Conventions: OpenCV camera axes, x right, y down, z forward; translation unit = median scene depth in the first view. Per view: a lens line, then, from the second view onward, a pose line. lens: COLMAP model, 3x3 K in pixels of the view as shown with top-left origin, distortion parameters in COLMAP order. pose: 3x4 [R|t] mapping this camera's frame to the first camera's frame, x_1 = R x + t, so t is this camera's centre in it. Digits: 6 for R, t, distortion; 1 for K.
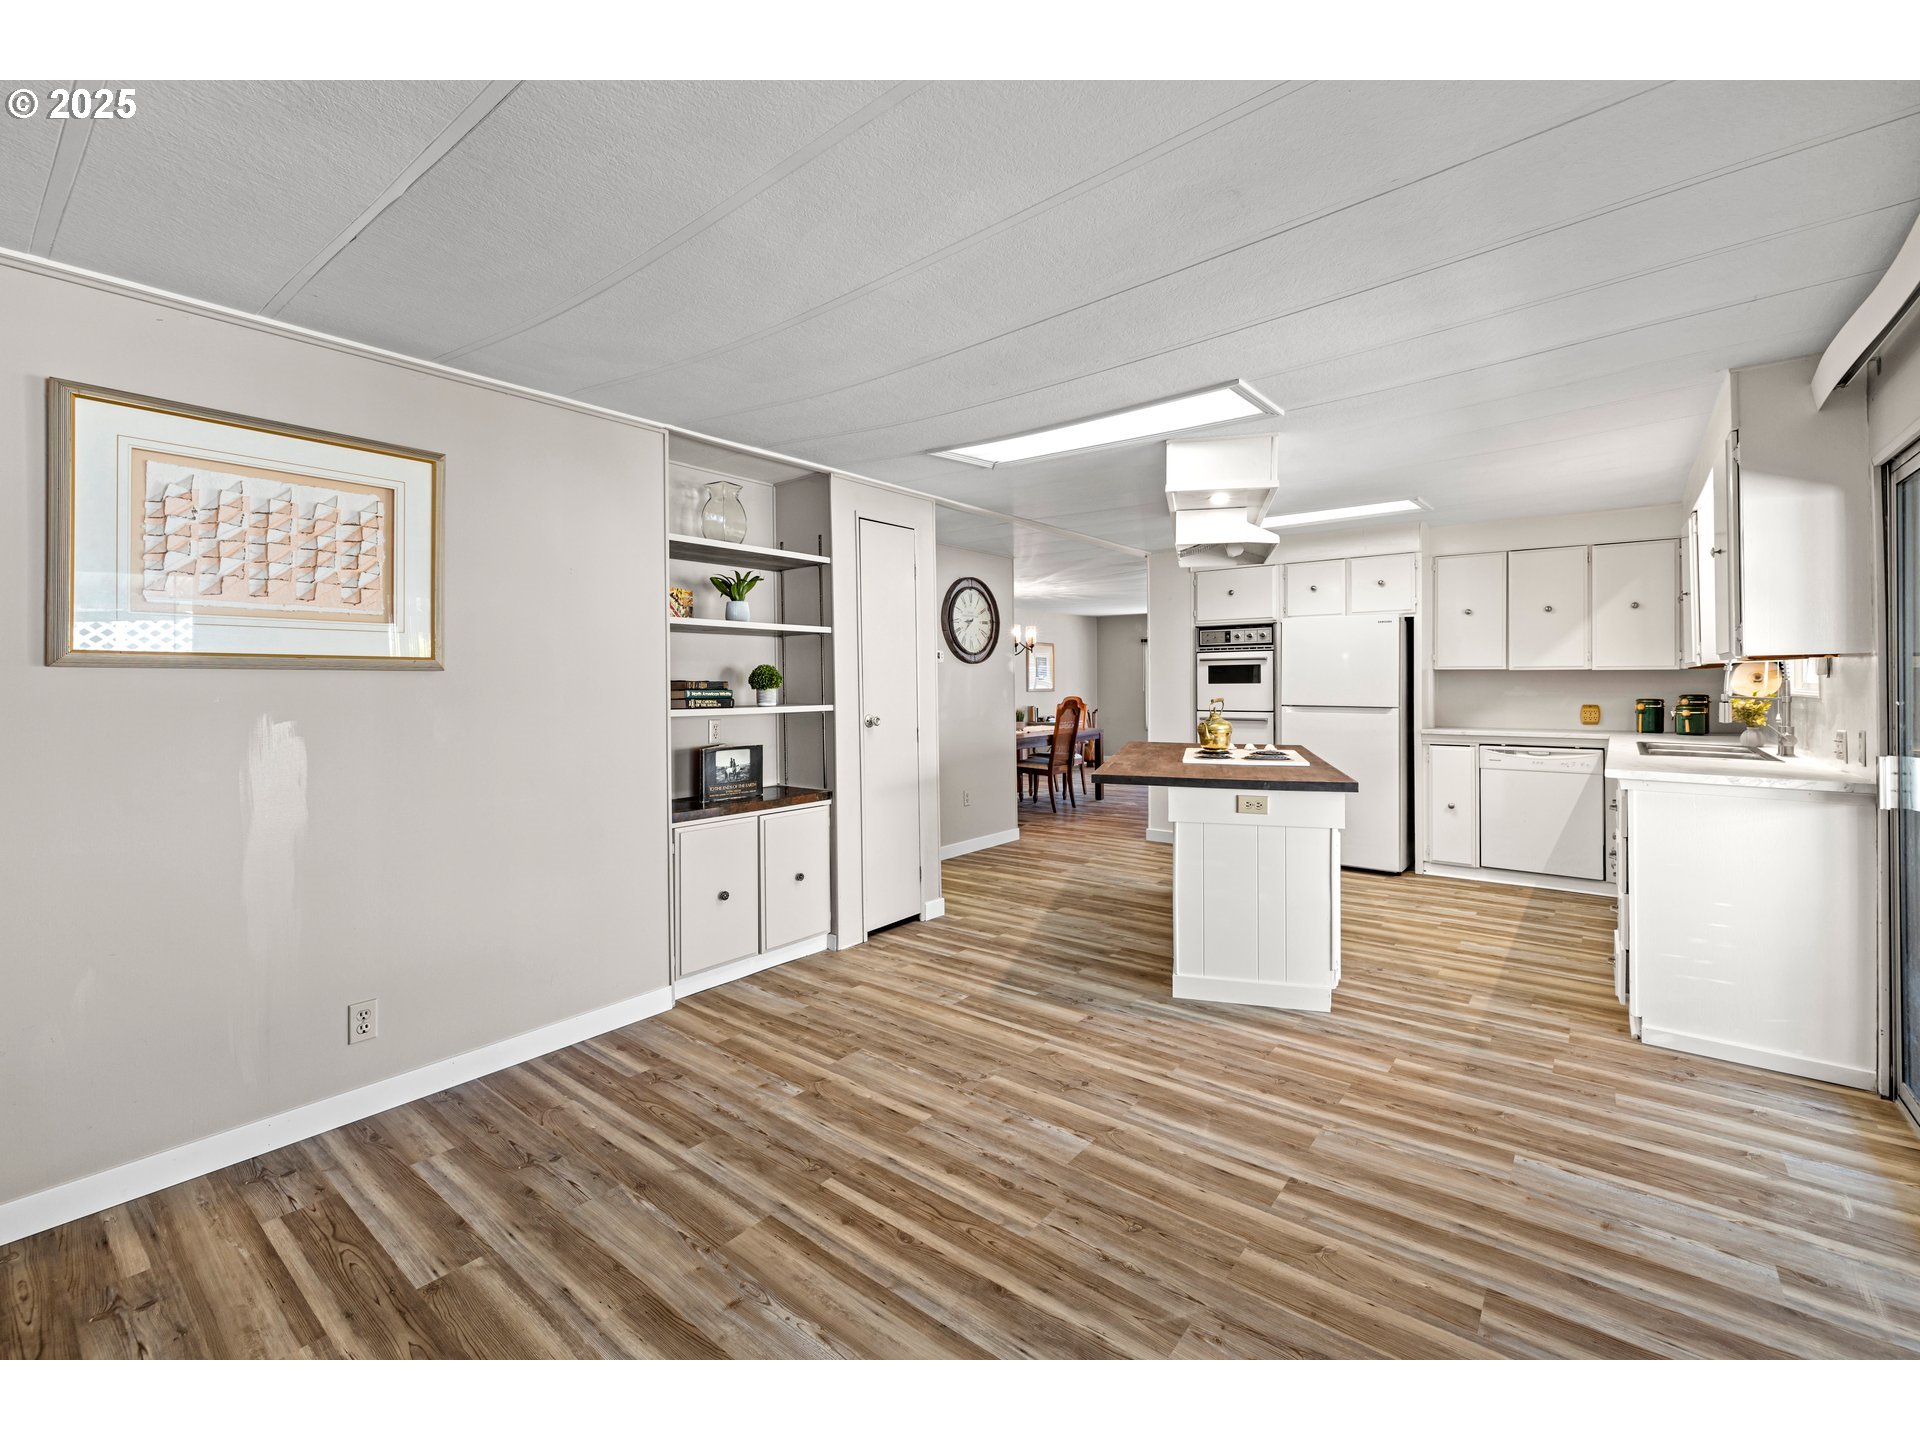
lens RADIAL K [[815.9, 0, 958.2], [0, 815.9, 684.5], [0, 0, 1]] dist [-0.002751, -0.000026]
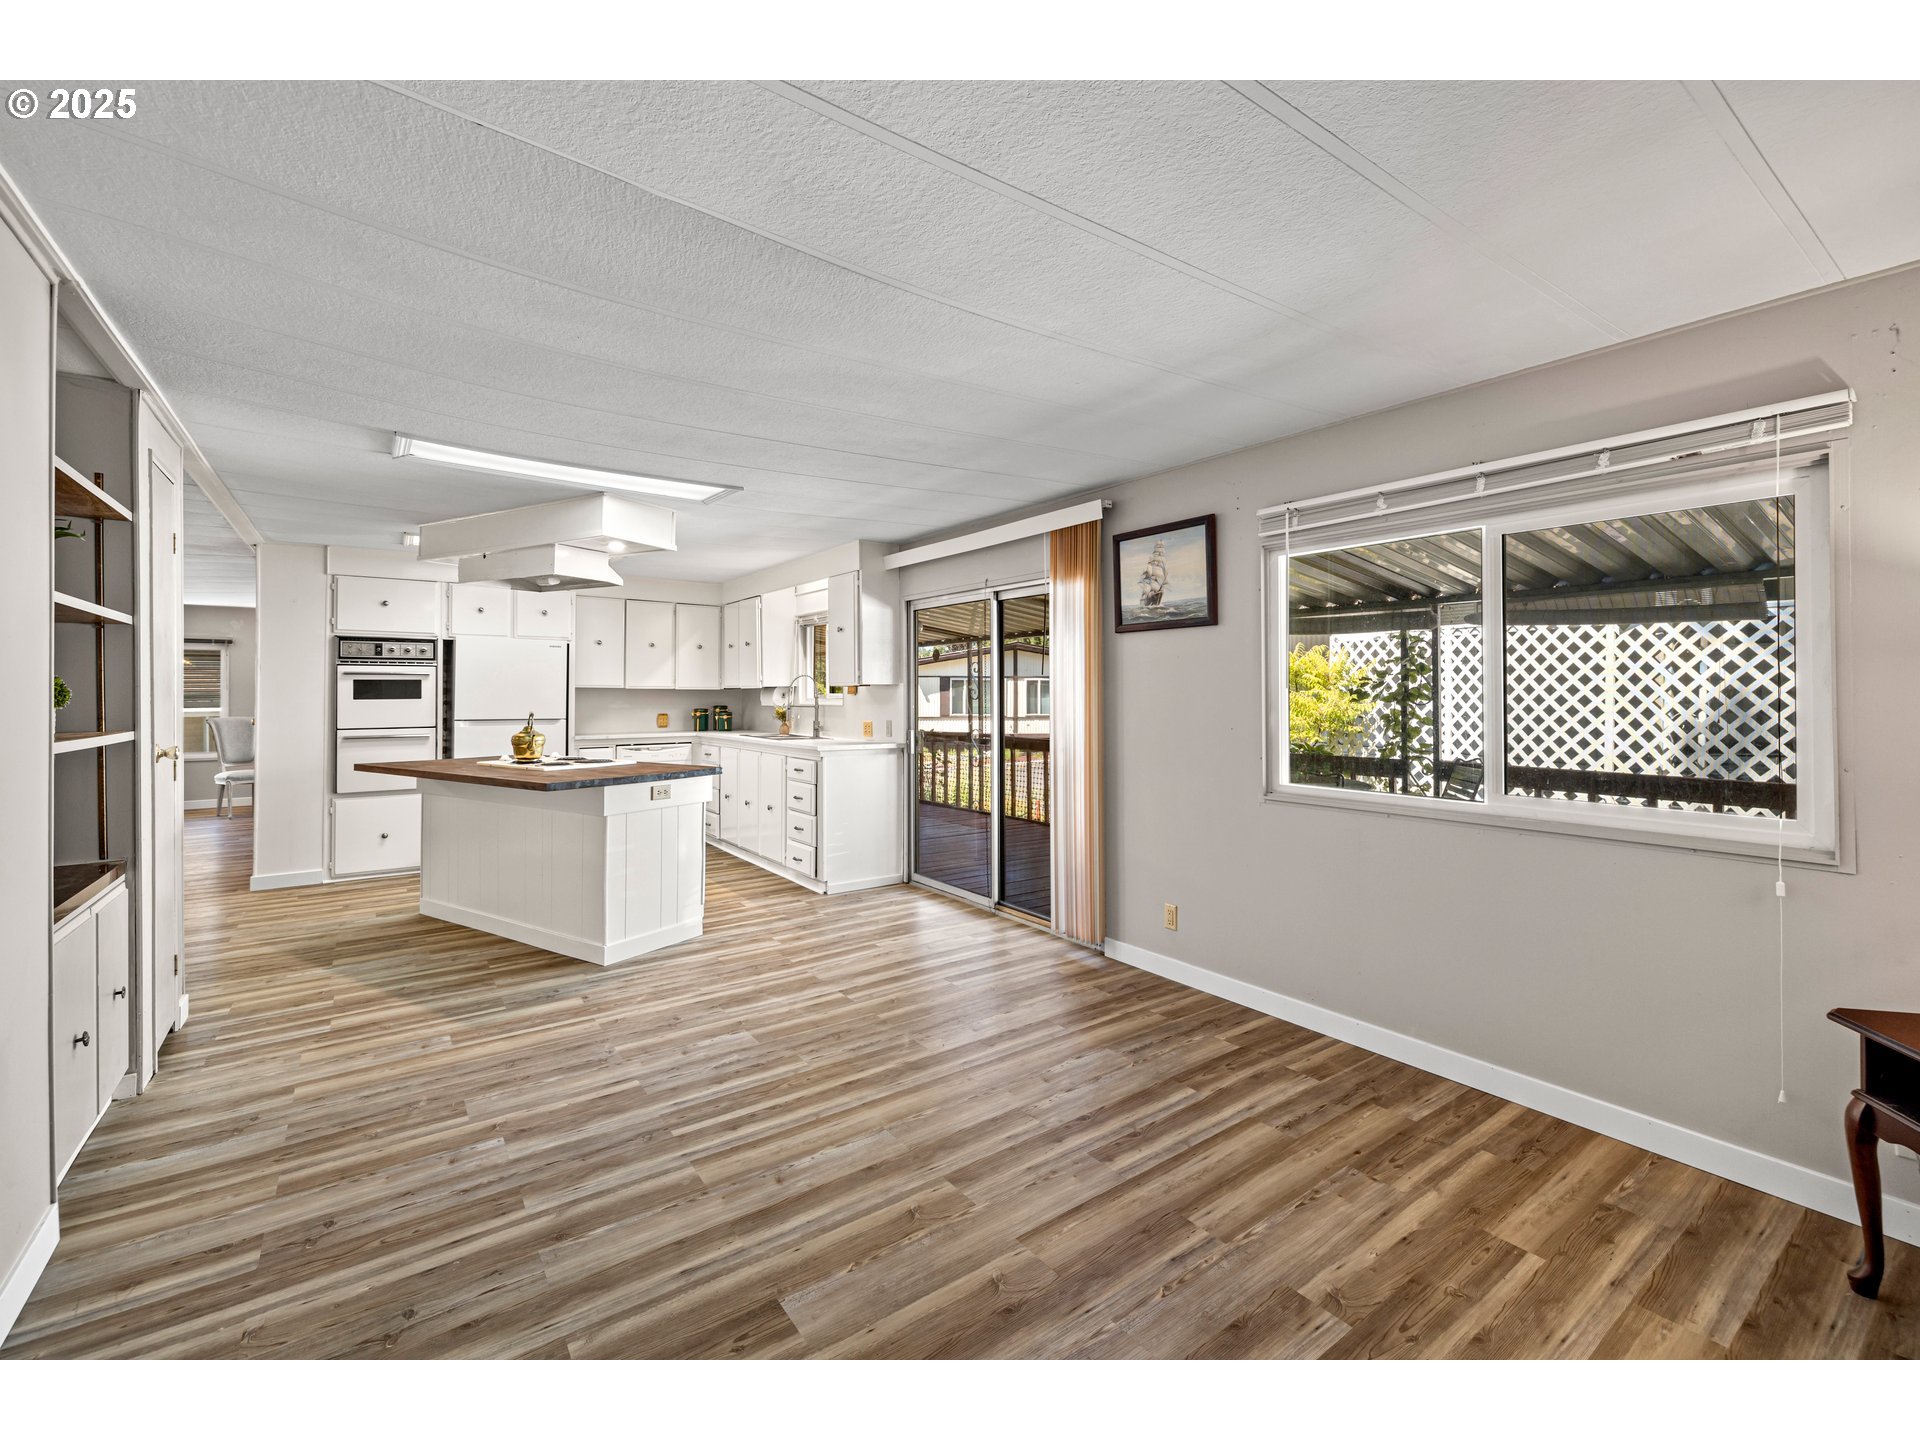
lens RADIAL K [[815.9, 0, 958.2], [0, 815.9, 684.5], [0, 0, 1]] dist [-0.002751, -0.000026]
pose [[0.270050, 0.014860, 0.962732, -0.841458], [0.003568, 0.999859, -0.016434, -0.000752], [-0.962840, 0.007873, 0.269959, 0.216630]]
